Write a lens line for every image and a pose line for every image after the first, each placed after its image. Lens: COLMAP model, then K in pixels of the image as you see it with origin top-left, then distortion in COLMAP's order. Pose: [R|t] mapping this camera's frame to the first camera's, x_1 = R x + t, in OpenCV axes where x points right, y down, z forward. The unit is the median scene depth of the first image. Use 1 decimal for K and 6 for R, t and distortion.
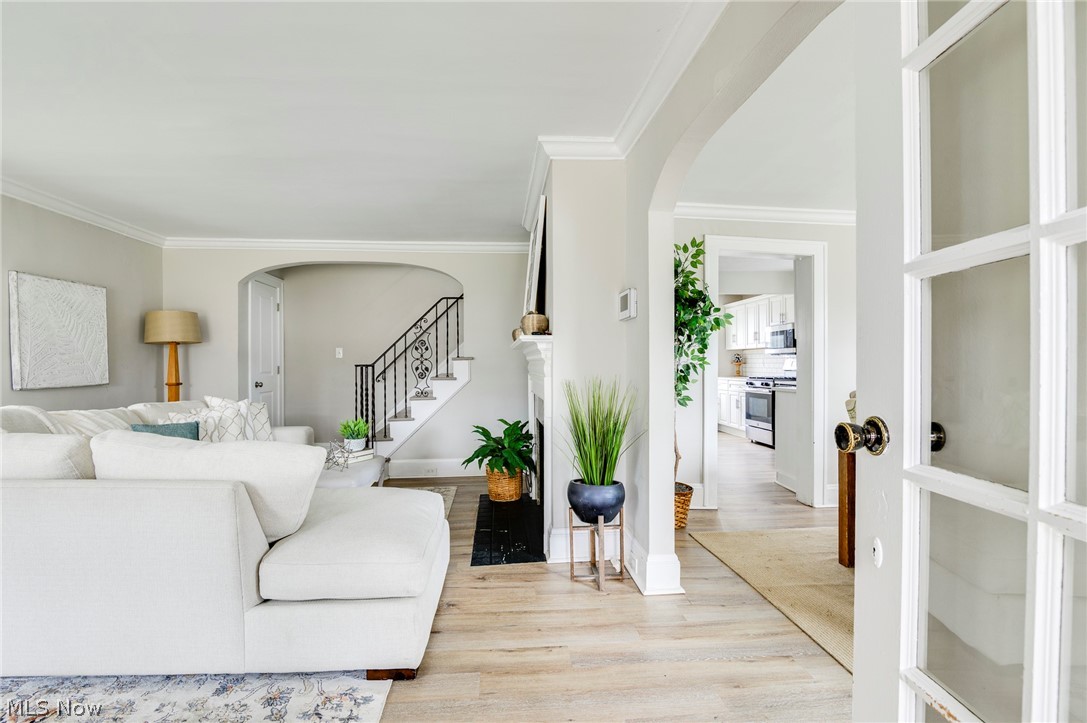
lens RADIAL K [[505.6, 0, 534.8], [0, 505.6, 371.0], [0, 0, 1]] dist [-0.016834, -0.004250]
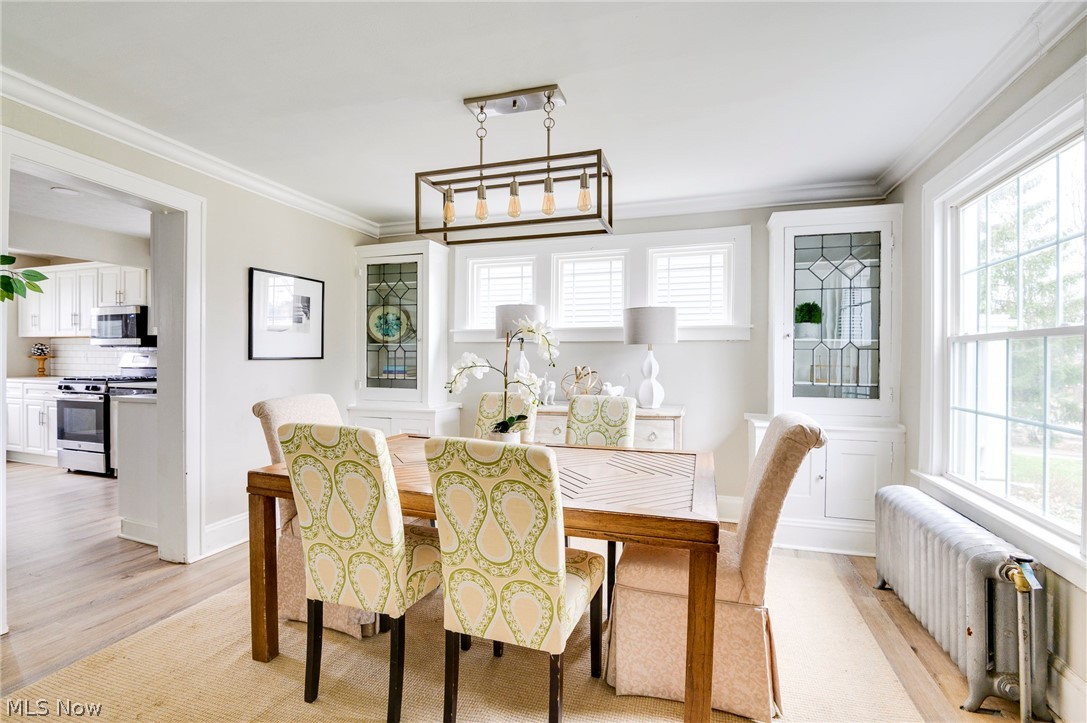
lens RADIAL K [[505.6, 0, 544.8], [0, 505.6, 359.3], [0, 0, 1]] dist [-0.016834, -0.004250]
pose [[0.377517, 0.002359, 0.925999, 0.048351], [0.004758, 0.999979, -0.004487, -0.007711], [-0.925990, 0.006100, 0.377498, 0.140674]]
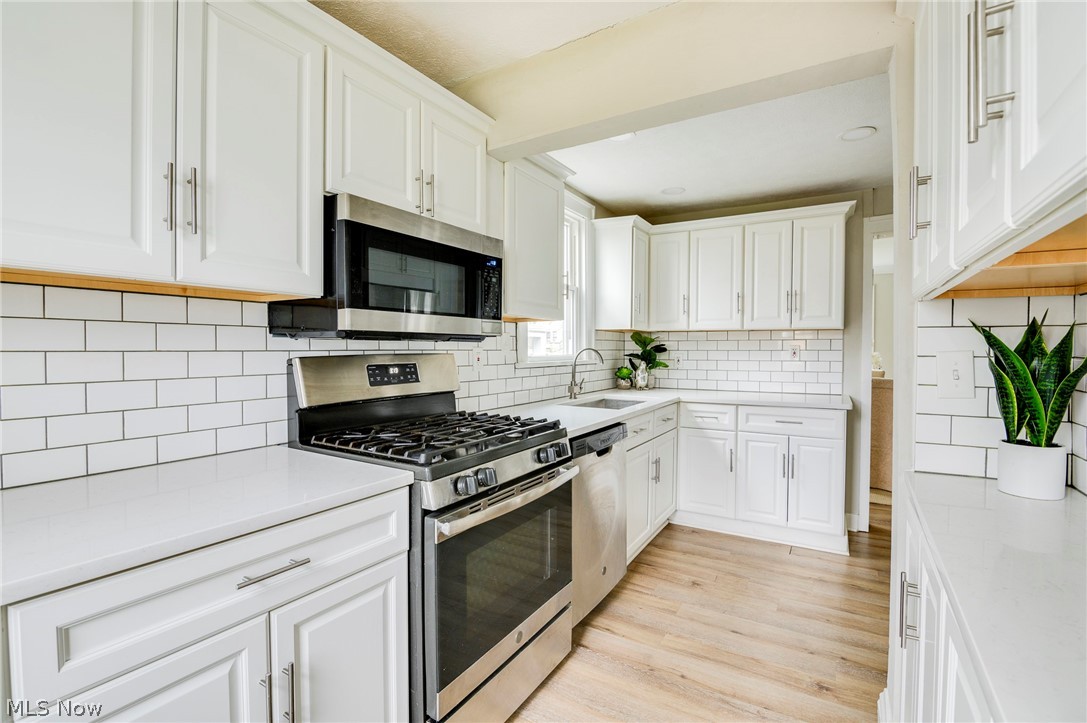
lens RADIAL K [[505.6, 0, 538.9], [0, 505.6, 360.9], [0, 0, 1]] dist [-0.016834, -0.004250]
pose [[-0.819282, -0.009101, 0.573319, 0.300366], [0.011770, 0.999396, 0.032683, -0.029340], [-0.573270, 0.033525, -0.818680, 1.173631]]
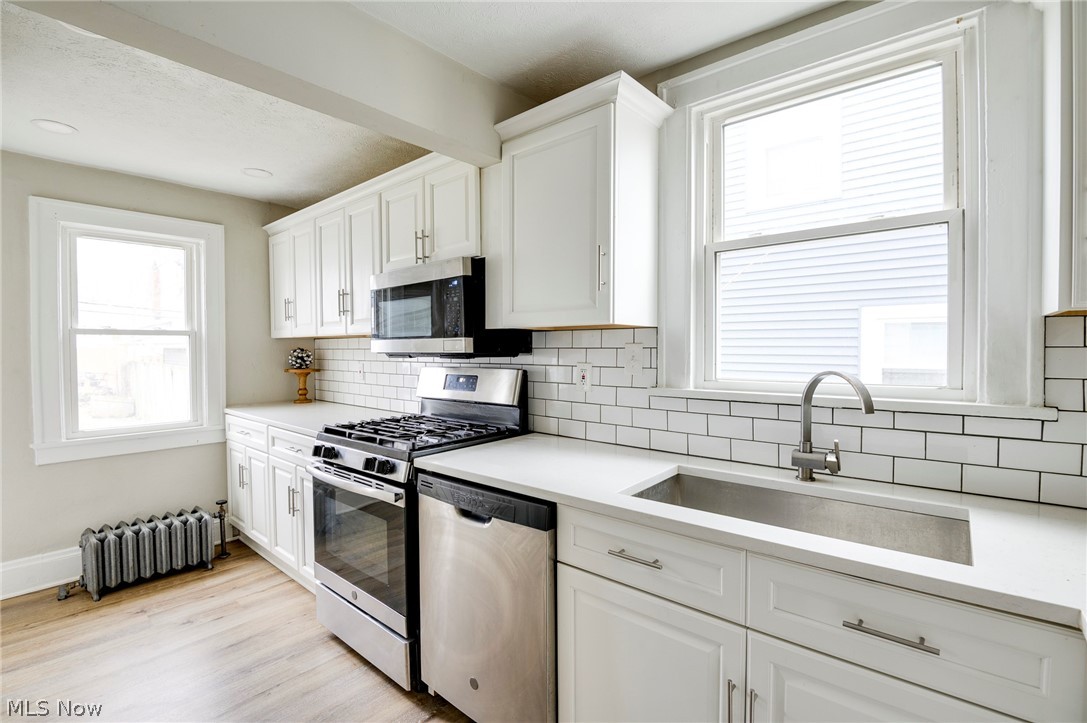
lens RADIAL K [[505.6, 0, 535.5], [0, 505.6, 357.8], [0, 0, 1]] dist [-0.016834, -0.004250]
pose [[0.712818, -0.008388, 0.701299, 0.311104], [0.009252, 0.999954, 0.002556, -0.031963], [-0.701288, 0.004666, 0.712863, 0.710822]]
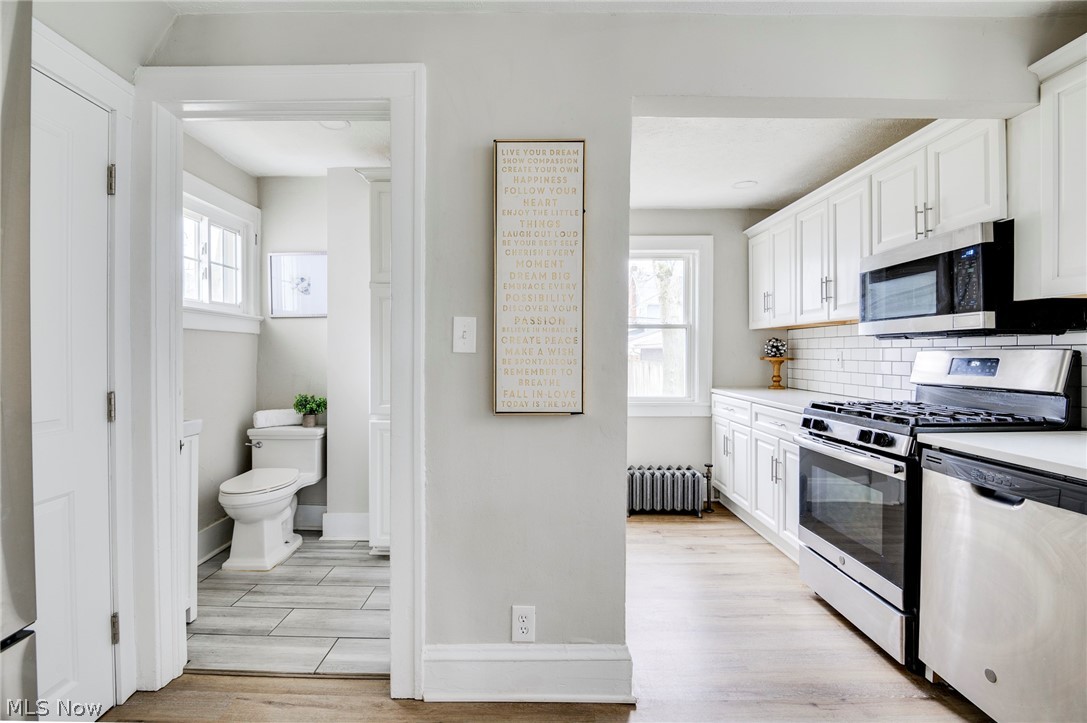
lens RADIAL K [[505.6, 0, 526.4], [0, 505.6, 358.9], [0, 0, 1]] dist [-0.016834, -0.004250]
pose [[0.997086, 0.005702, -0.076078, 0.268698], [-0.005909, 0.999979, -0.002486, -0.016489], [0.076063, 0.002928, 0.997099, 0.670752]]
